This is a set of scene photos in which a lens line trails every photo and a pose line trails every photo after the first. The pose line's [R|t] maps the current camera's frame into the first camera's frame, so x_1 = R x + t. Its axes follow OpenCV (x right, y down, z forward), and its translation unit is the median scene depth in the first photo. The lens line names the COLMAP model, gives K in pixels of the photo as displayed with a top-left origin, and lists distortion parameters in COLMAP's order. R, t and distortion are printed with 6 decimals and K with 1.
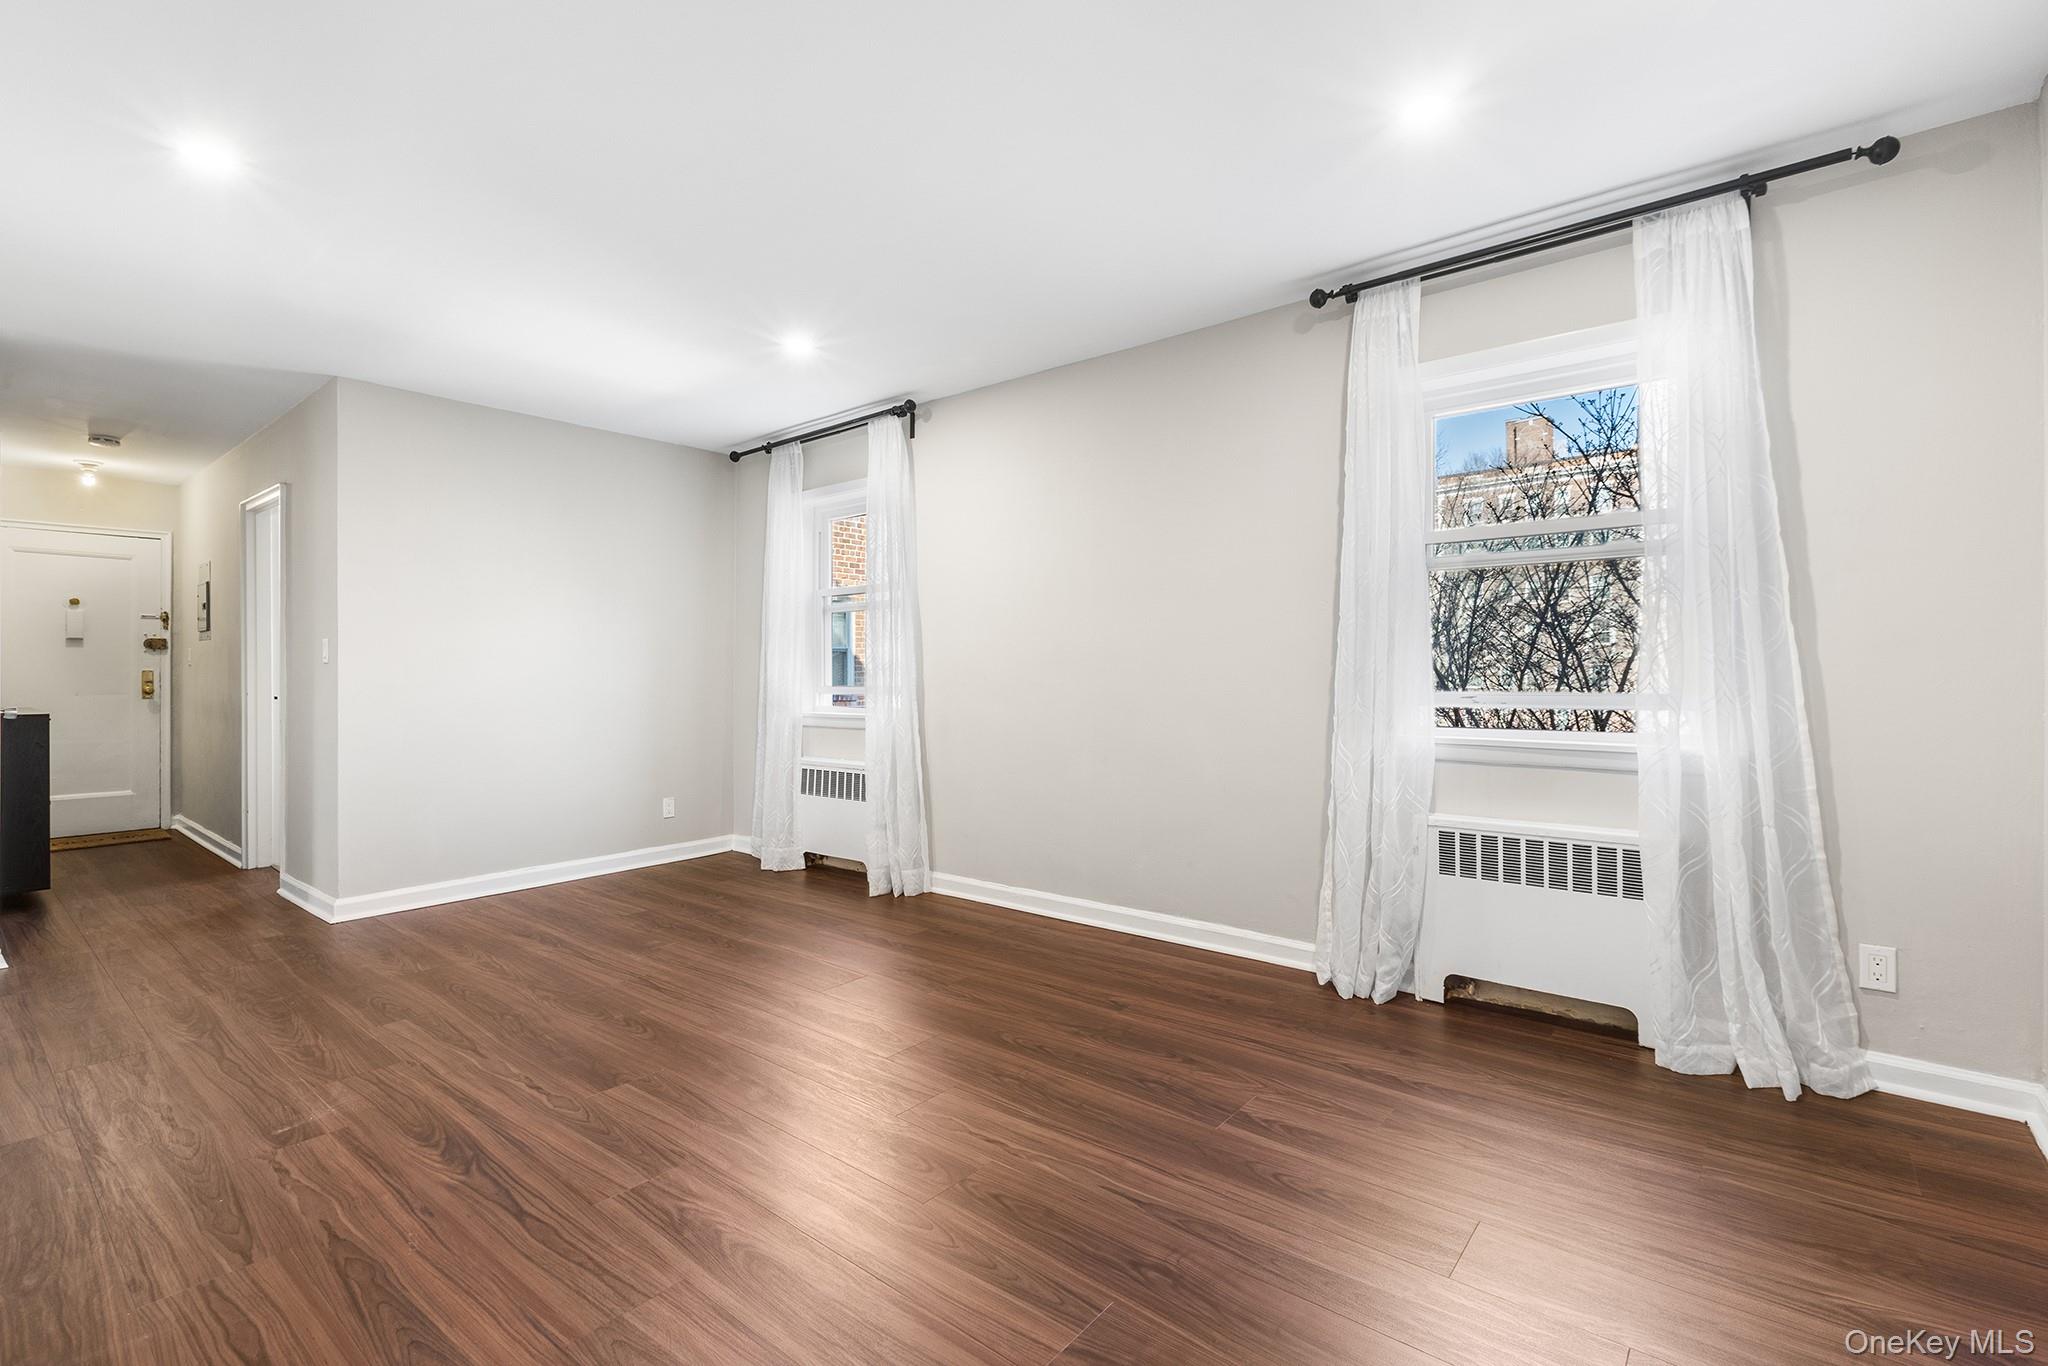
lens RADIAL K [[932.1, 0, 997.7], [0, 932.1, 673.0], [0, 0, 1]] dist [0.004884, -0.002033]
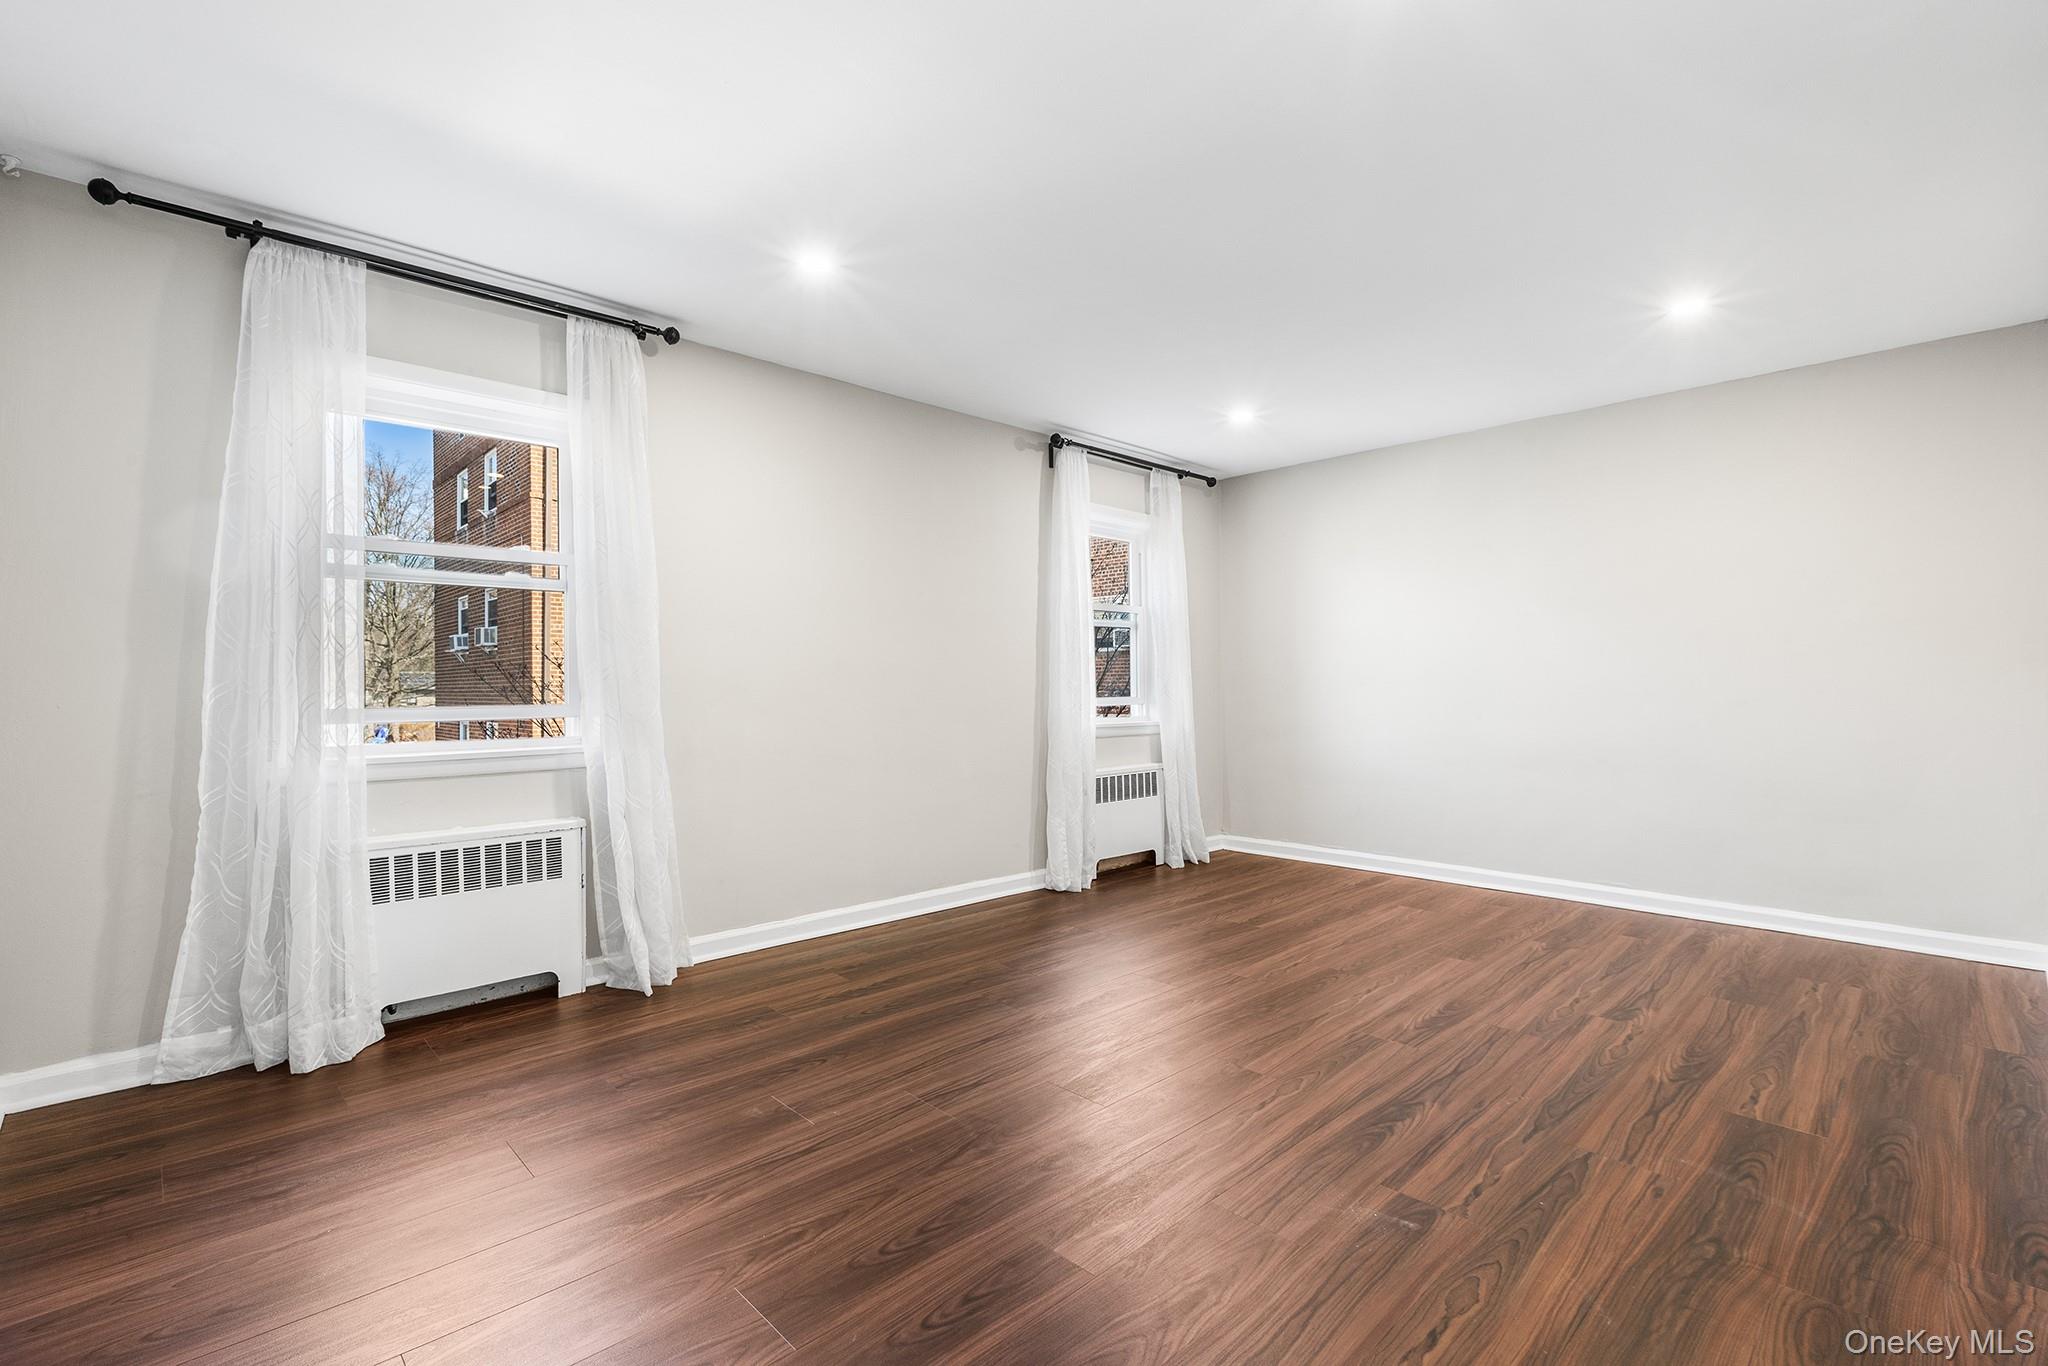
lens RADIAL K [[887.1, 0, 1007.3], [0, 887.1, 680.1], [0, 0, 1]] dist [-0.010545, 0.000395]
pose [[0.135656, 0.001298, 0.990755, -0.971991], [0.006098, 0.999979, -0.002146, -0.009372], [-0.990737, 0.006333, 0.135645, 0.749624]]
